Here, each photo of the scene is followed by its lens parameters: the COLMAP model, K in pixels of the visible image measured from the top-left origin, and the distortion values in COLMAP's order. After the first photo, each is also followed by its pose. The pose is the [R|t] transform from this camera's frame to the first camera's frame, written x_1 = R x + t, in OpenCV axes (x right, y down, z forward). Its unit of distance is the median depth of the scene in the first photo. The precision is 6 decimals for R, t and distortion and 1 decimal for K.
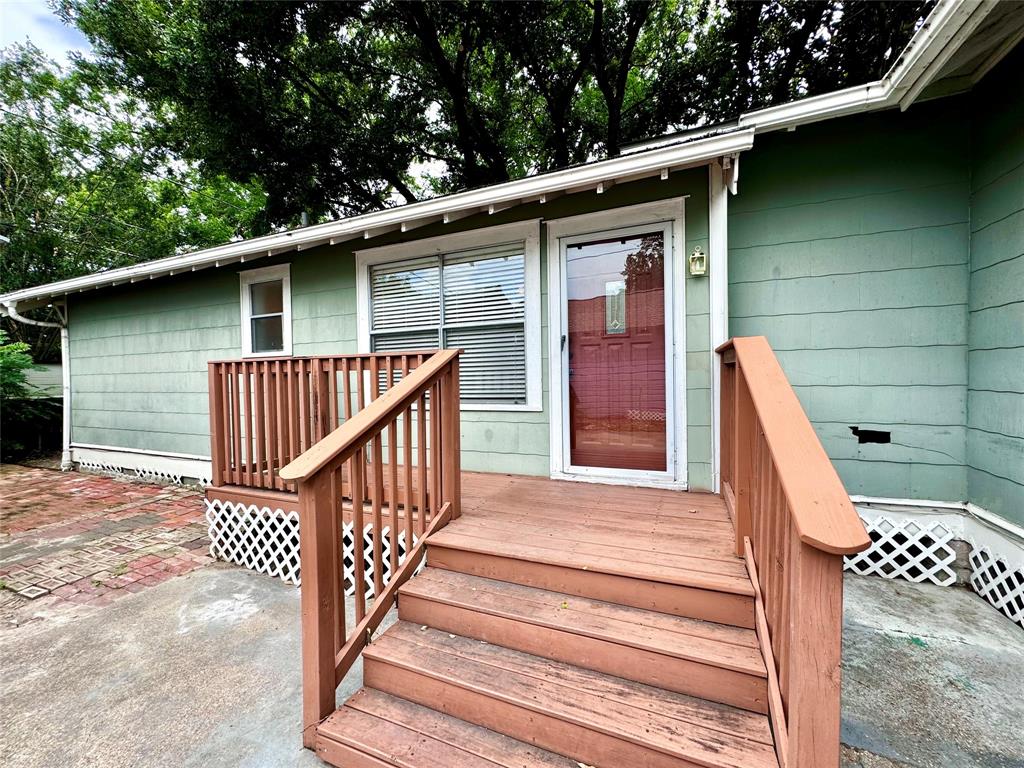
lens RADIAL K [[408.3, 0, 507.2], [0, 408.3, 384.1], [0, 0, 1]] dist [-0.010548, 0.000010]
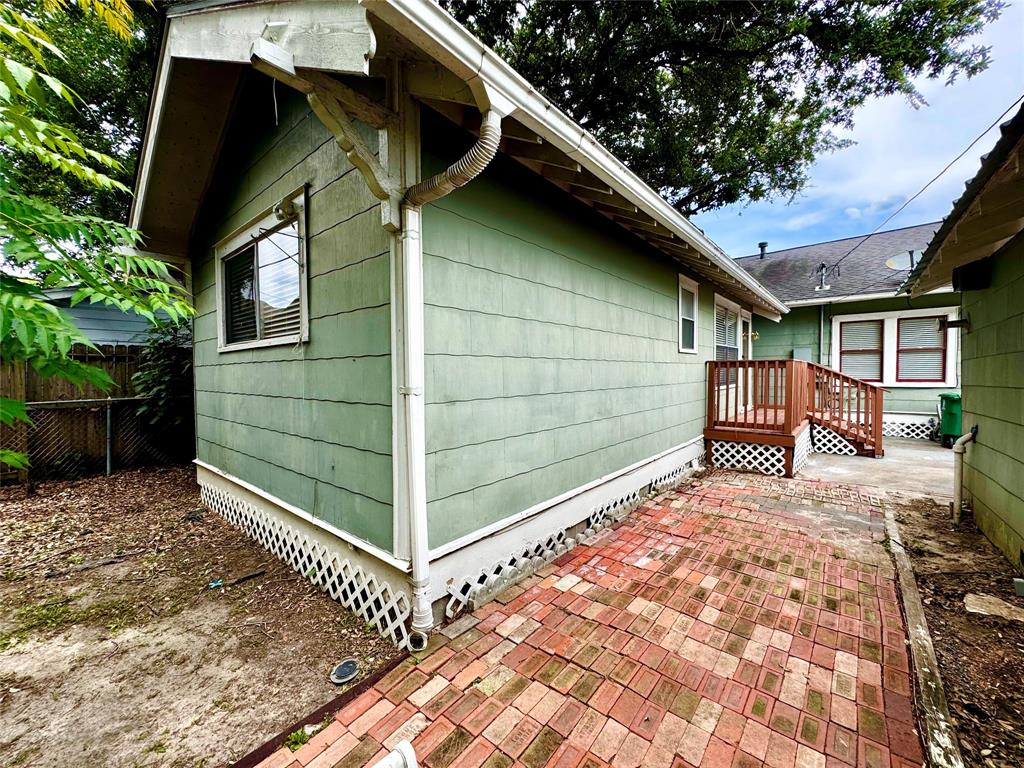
lens RADIAL K [[404.2, 0, 527.3], [0, 404.2, 379.3], [0, 0, 1]] dist [0.000253, 0.000079]
pose [[0.272105, 0.001309, 0.962267, -1.571953], [0.028896, 0.999537, -0.009531, 0.006371], [-0.961834, 0.030399, 0.271941, 0.945341]]
